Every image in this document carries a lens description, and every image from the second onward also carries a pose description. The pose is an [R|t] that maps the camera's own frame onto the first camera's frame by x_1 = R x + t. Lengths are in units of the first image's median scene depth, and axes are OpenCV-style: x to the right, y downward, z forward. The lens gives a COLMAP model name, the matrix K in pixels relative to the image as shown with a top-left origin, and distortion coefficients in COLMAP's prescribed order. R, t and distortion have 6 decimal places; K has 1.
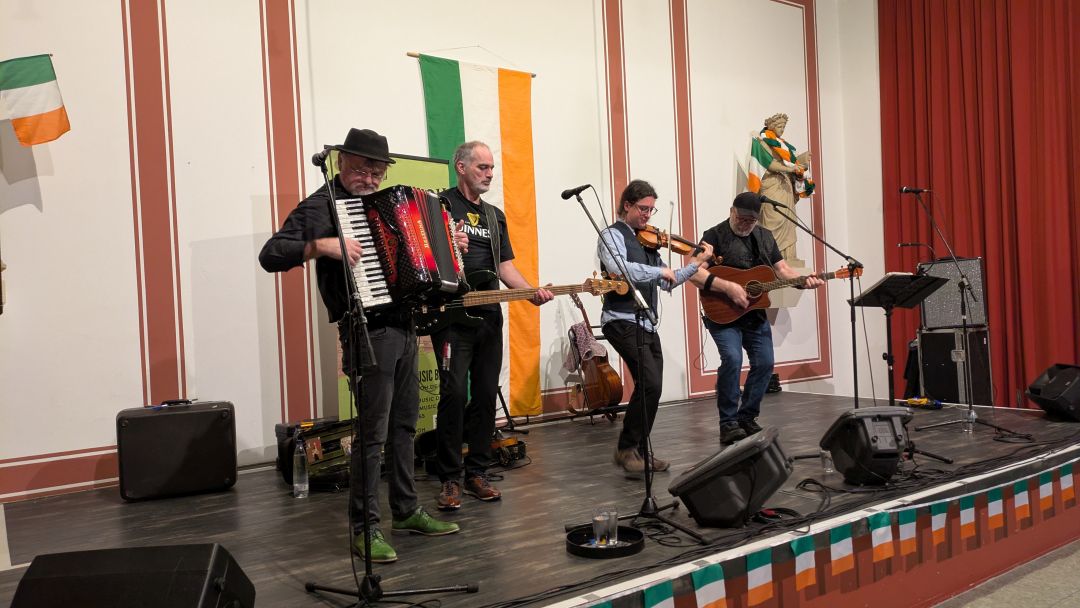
lens RADIAL K [[742.7, 0, 541.4], [0, 742.7, 304.0], [0, 0, 1]] dist [0.058113, -0.031743]
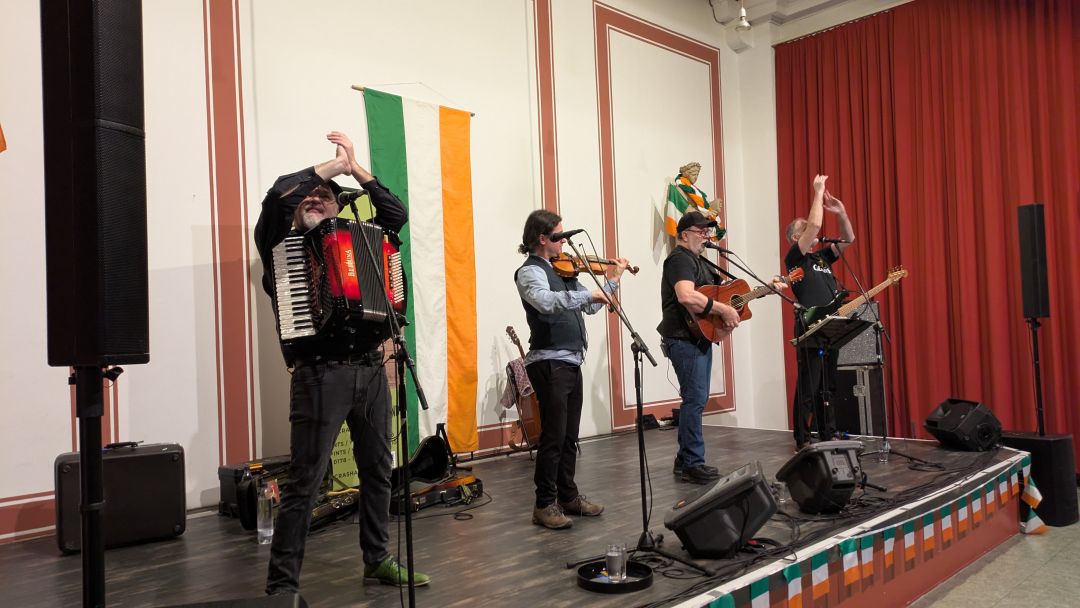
lens RADIAL K [[742.7, 0, 524.6], [0, 742.7, 319.7], [0, 0, 1]] dist [0.058113, -0.031743]
pose [[0.988222, 0.011985, 0.152556, -0.126387], [-0.008521, 0.999691, -0.023336, -0.006889], [-0.152789, 0.021761, 0.988019, -0.005166]]
